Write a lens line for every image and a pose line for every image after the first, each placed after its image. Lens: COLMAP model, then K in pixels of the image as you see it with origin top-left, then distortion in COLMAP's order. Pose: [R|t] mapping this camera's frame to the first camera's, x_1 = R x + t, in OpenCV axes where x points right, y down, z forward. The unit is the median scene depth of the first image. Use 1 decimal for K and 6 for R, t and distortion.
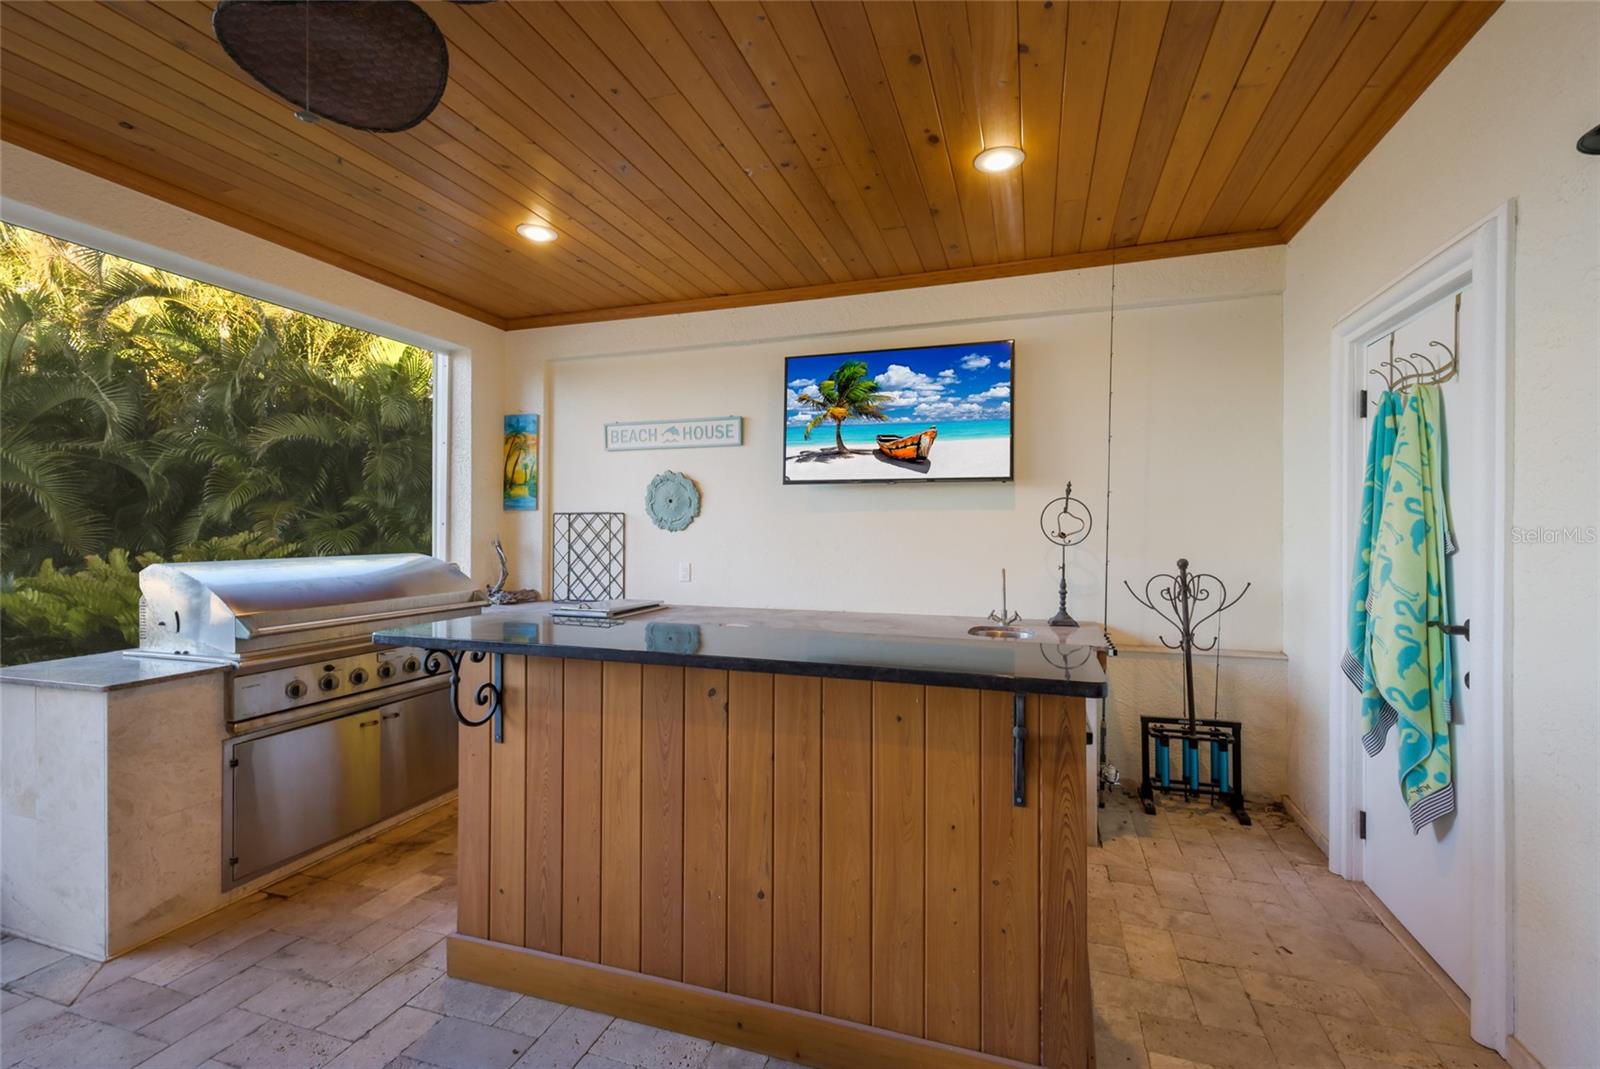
lens RADIAL K [[698.0, 0, 806.7], [0, 698.0, 525.0], [0, 0, 1]] dist [0.001908, 0.001904]
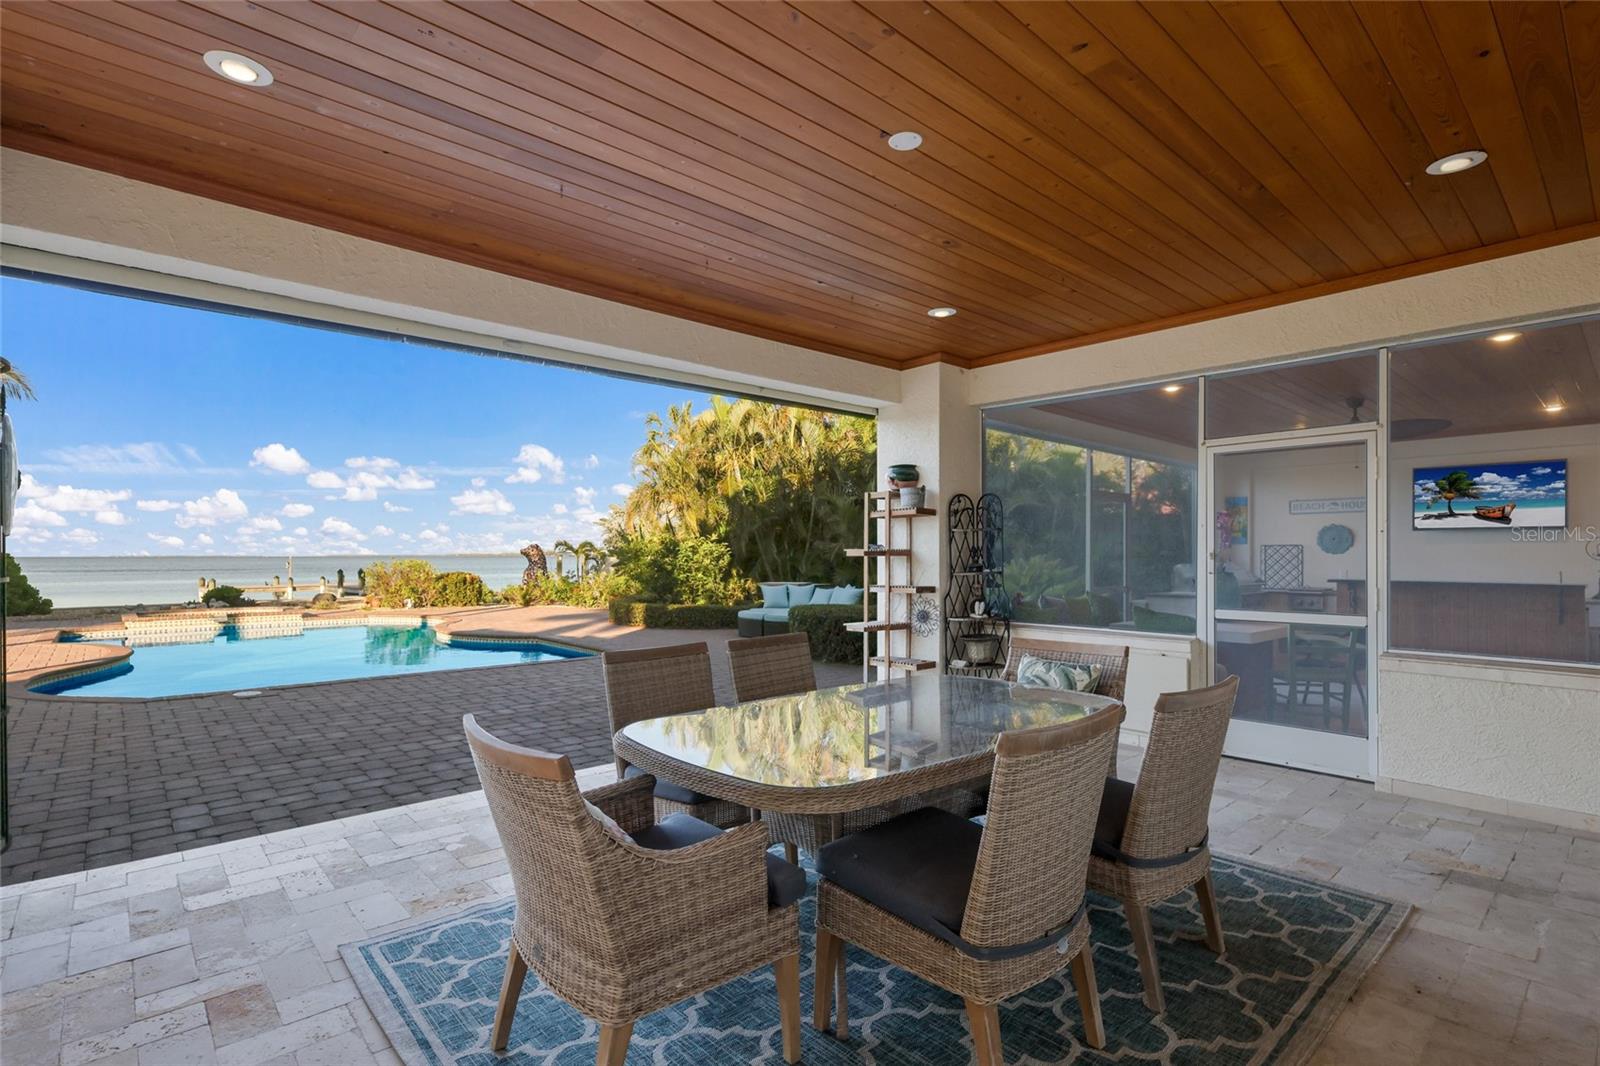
lens RADIAL K [[771.7, 0, 776.6], [0, 771.7, 537.9], [0, 0, 1]] dist [0.005306, 0.001212]
pose [[0.856951, -0.013269, -0.515227, -0.481424], [0.004170, 0.999814, -0.018813, -0.002370], [0.515381, 0.013973, 0.856847, -1.992009]]
